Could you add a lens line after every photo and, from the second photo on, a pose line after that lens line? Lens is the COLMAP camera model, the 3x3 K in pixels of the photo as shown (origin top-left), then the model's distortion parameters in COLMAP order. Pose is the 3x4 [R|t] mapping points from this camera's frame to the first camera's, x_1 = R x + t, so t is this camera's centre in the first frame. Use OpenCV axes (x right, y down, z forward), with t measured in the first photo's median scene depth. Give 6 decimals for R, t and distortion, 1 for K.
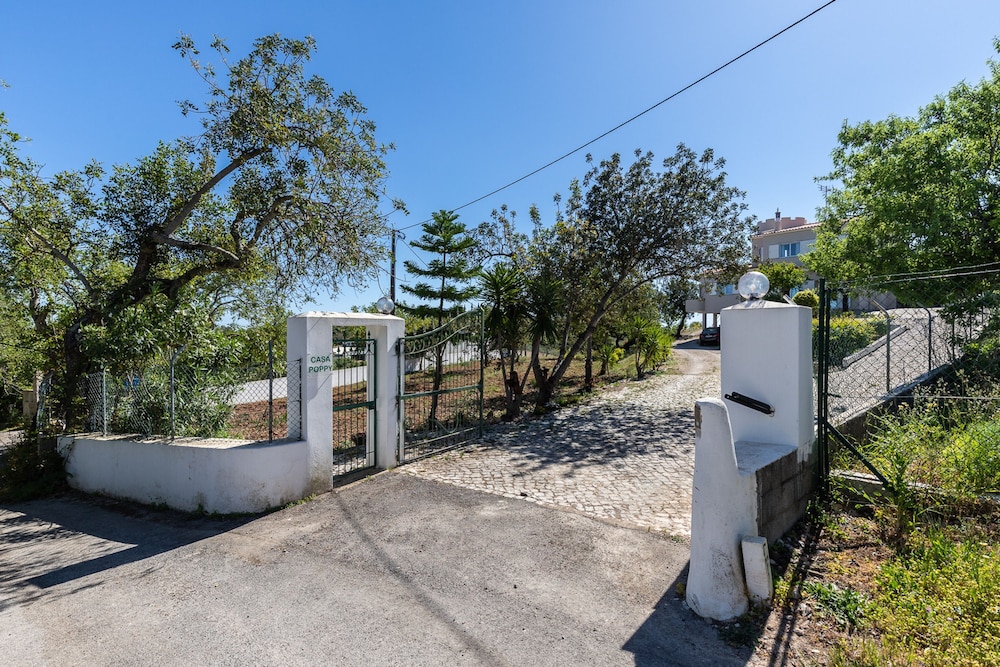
lens RADIAL K [[460.7, 0, 504.1], [0, 460.7, 334.0], [0, 0, 1]] dist [-0.037201, 0.008658]
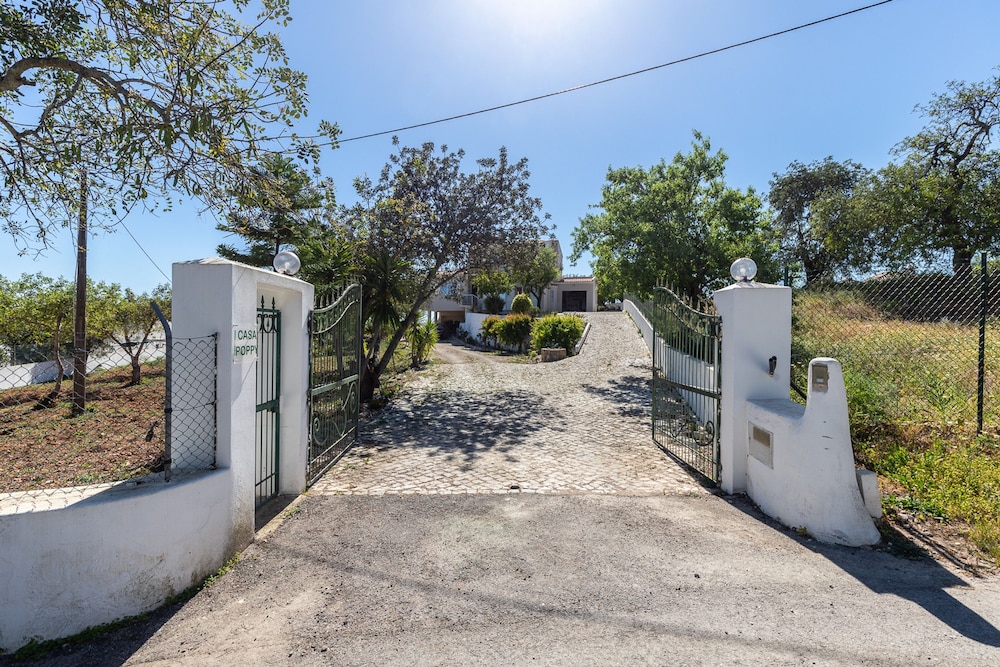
lens RADIAL K [[442.1, 0, 500.3], [0, 442.1, 337.2], [0, 0, 1]] dist [-0.012141, -0.000152]
pose [[0.821480, 0.004417, 0.570220, -0.471643], [-0.010146, 0.999925, 0.006870, 0.051989], [-0.570147, -0.011429, 0.821464, 0.313272]]
